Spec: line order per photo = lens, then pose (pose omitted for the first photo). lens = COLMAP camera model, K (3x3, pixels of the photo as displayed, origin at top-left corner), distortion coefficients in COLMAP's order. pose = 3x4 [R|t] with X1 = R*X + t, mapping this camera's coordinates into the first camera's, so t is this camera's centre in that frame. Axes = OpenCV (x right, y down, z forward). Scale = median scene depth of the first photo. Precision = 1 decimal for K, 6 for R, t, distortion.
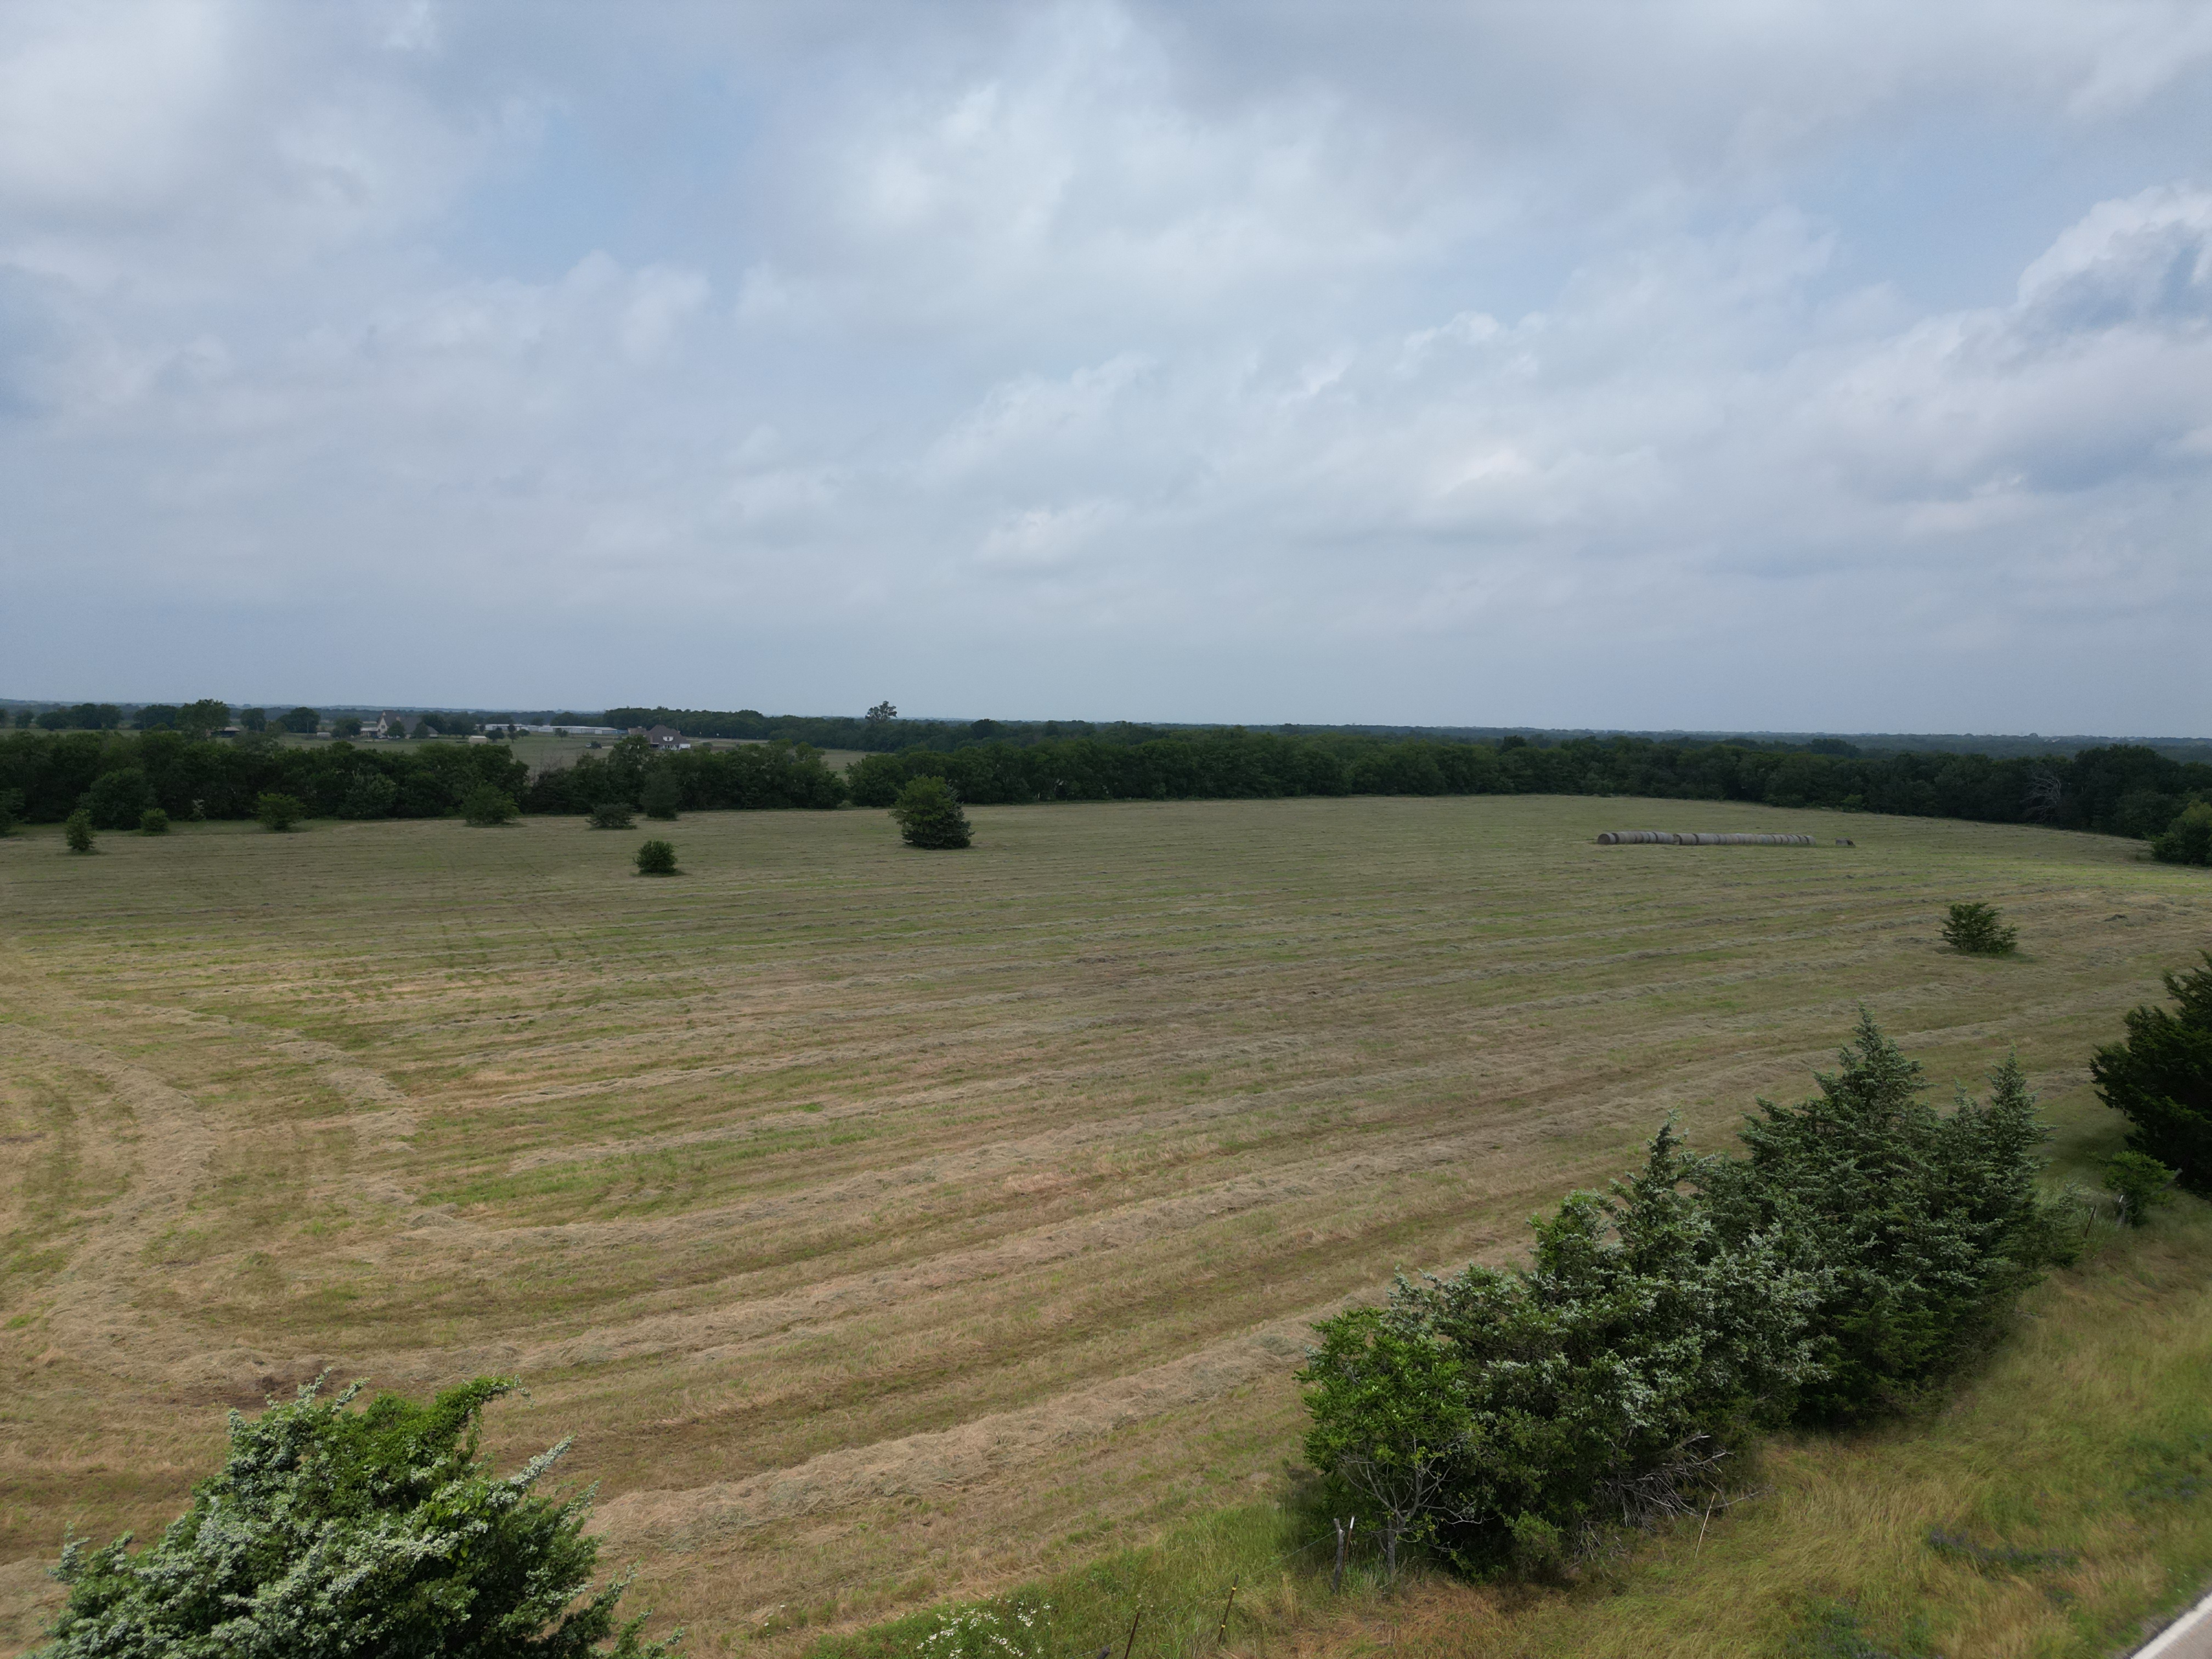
lens RADIAL K [[1601.6, 0, 1106.0], [0, 1601.6, 829.5], [0, 0, 1]] dist [0.066871, -0.069407]
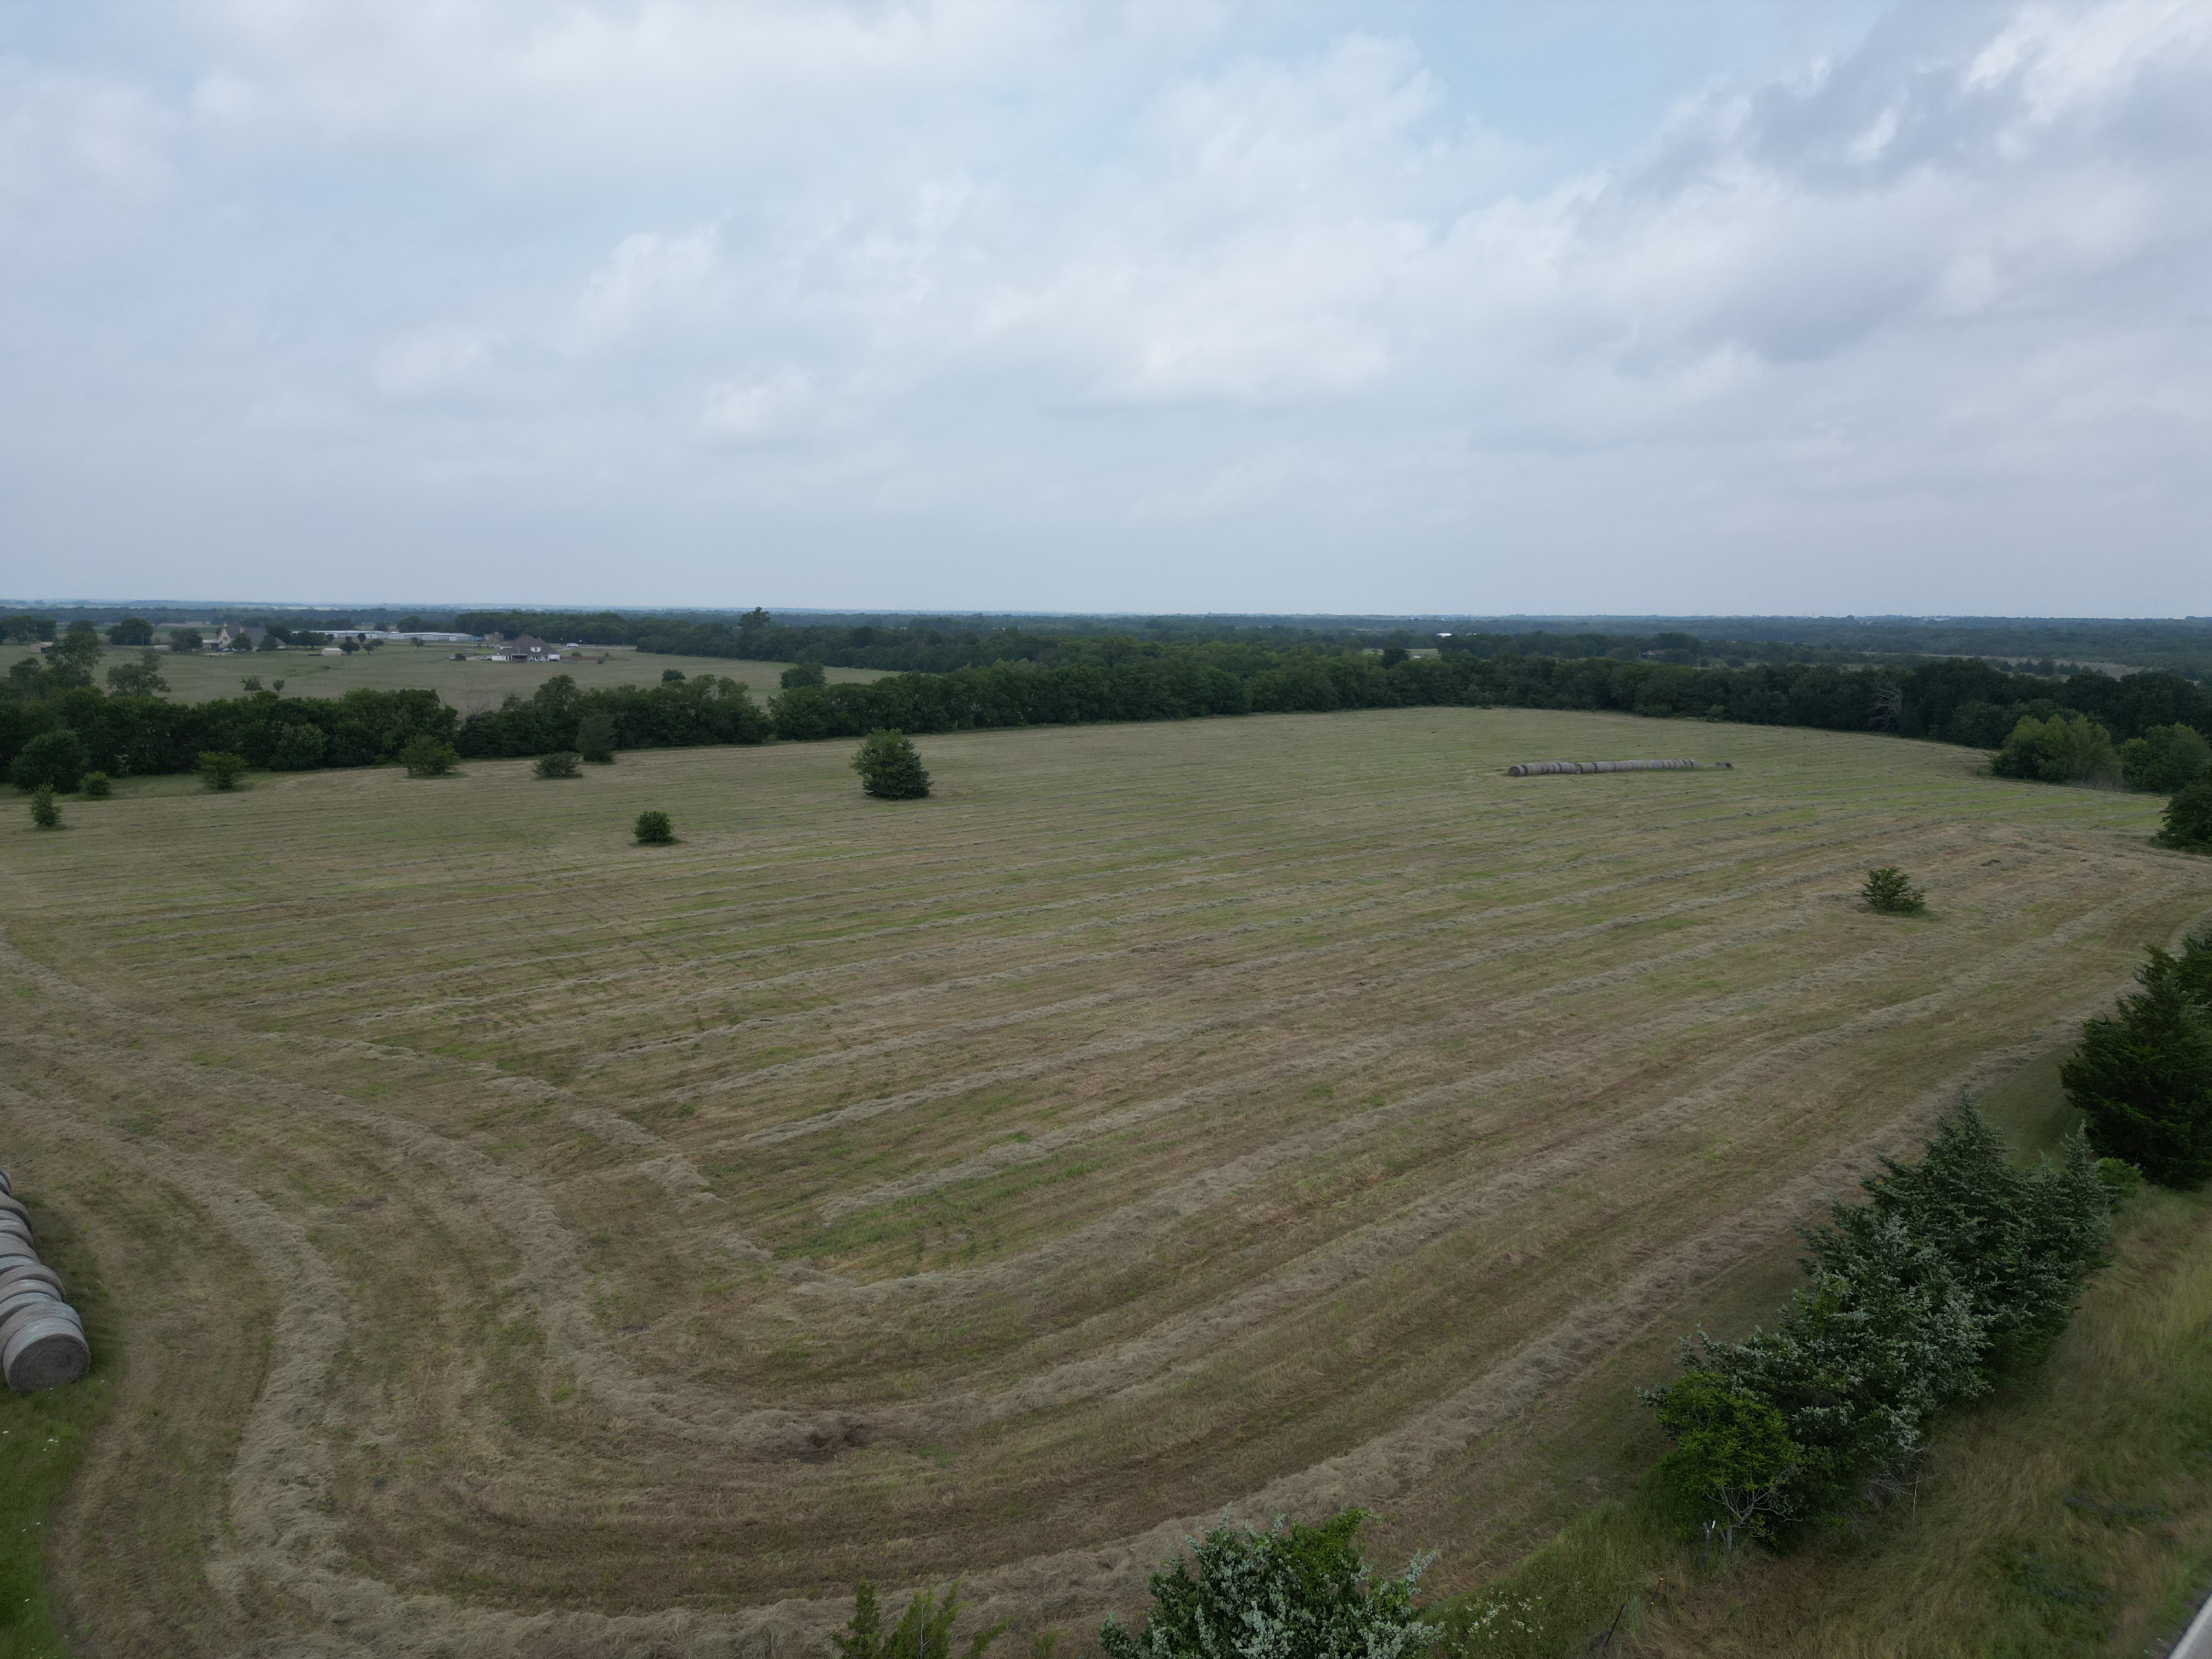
lens RADIAL K [[1601.6, 0, 1106.0], [0, 1601.6, 829.5], [0, 0, 1]] dist [0.066871, -0.069407]
pose [[0.995530, -0.023732, 0.091416, -0.078099], [0.017169, 0.997262, 0.071930, -0.047396], [-0.092873, -0.070039, 0.993212, -0.054932]]
